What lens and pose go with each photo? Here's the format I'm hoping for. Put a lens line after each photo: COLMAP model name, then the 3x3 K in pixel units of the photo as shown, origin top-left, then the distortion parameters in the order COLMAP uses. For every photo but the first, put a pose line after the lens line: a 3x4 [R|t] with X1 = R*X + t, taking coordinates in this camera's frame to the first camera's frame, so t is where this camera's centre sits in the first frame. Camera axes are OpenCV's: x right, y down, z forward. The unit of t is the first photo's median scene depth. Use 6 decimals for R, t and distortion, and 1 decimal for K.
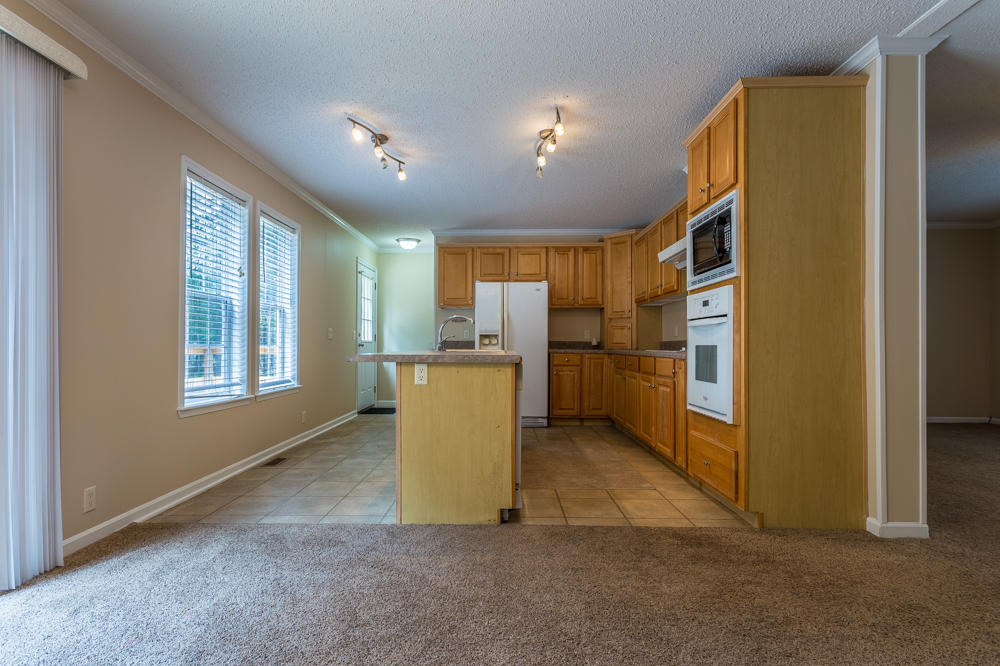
lens RADIAL K [[482.1, 0, 490.2], [0, 482.1, 337.3], [0, 0, 1]] dist [0.001261, 0.000468]
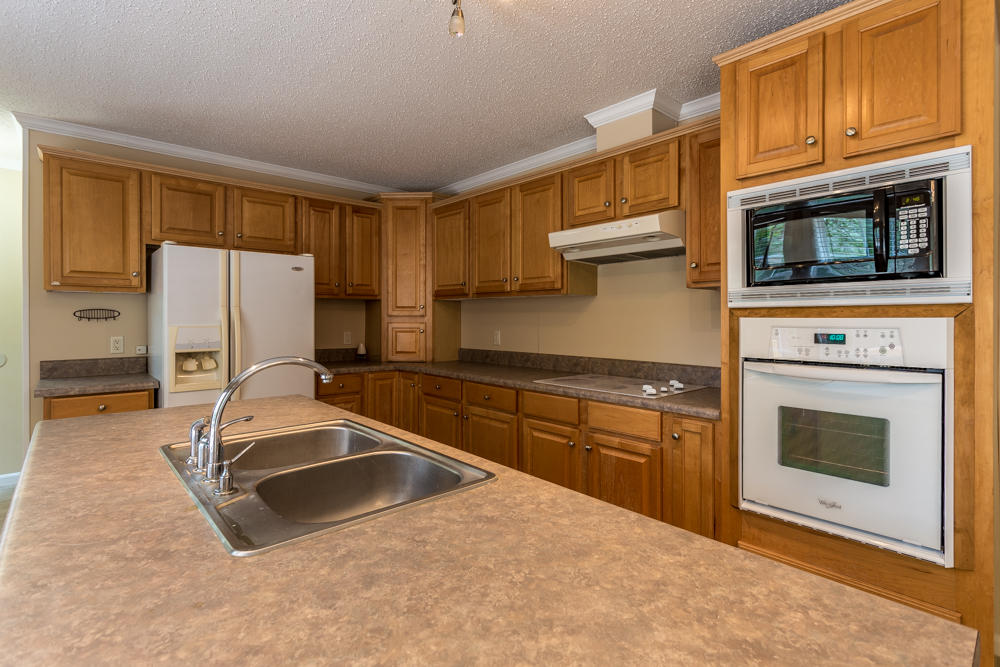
lens RADIAL K [[473.2, 0, 499.4], [0, 473.2, 317.5], [0, 0, 1]] dist [0.001404, 0.000693]
pose [[0.725864, -0.001726, 0.687836, -0.112453], [-0.008382, 0.999900, 0.011355, -0.049126], [-0.687787, -0.014008, 0.725777, 0.428049]]
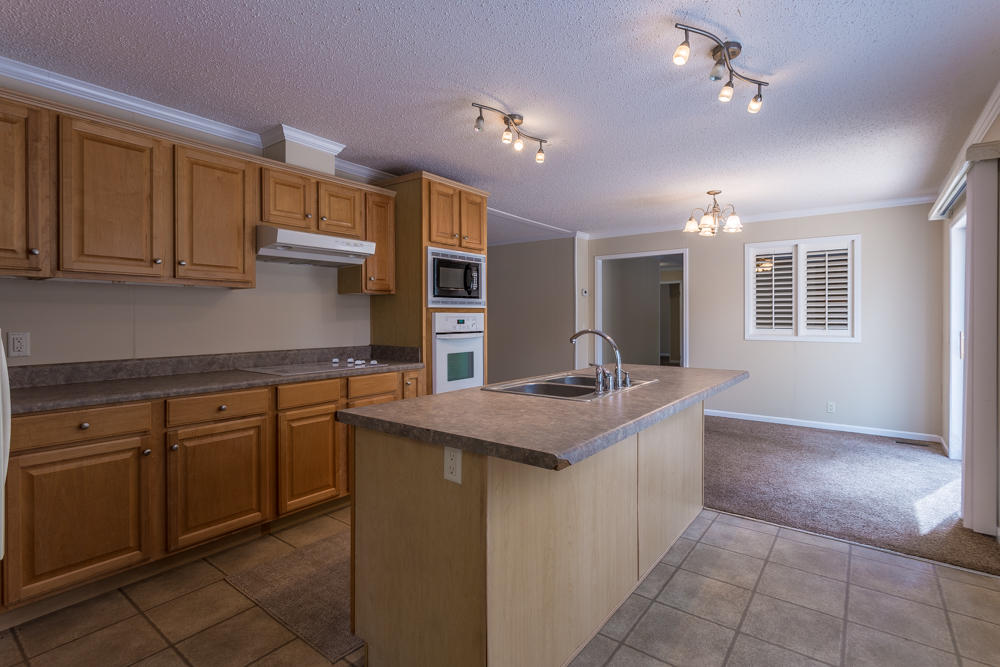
lens RADIAL K [[485.1, 0, 495.4], [0, 485.1, 315.0], [0, 0, 1]] dist [-0.000899, -0.000314]
pose [[-0.807305, 0.004220, 0.590120, -0.218455], [-0.006826, 0.999841, -0.016489, -0.033467], [-0.590096, -0.017340, -0.807147, 1.016904]]
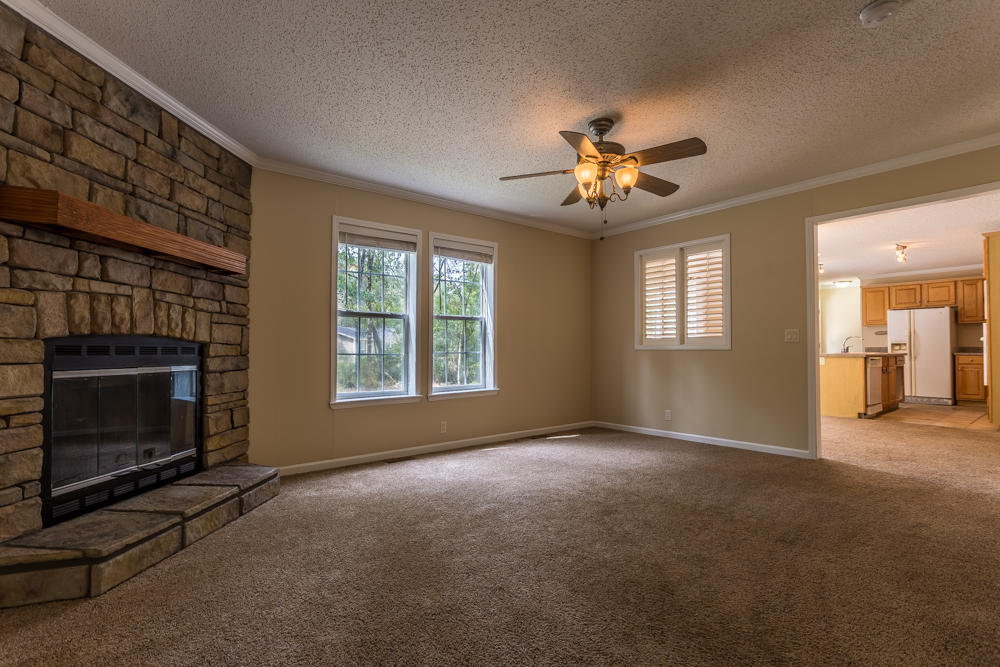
lens RADIAL K [[482.1, 0, 490.2], [0, 482.1, 337.8], [0, 0, 1]] dist [0.001261, 0.000468]
pose [[0.633069, -0.021215, -0.773805, 0.373537], [0.013616, 0.999775, -0.016271, -0.016411], [0.773976, -0.000235, 0.633215, -1.040594]]
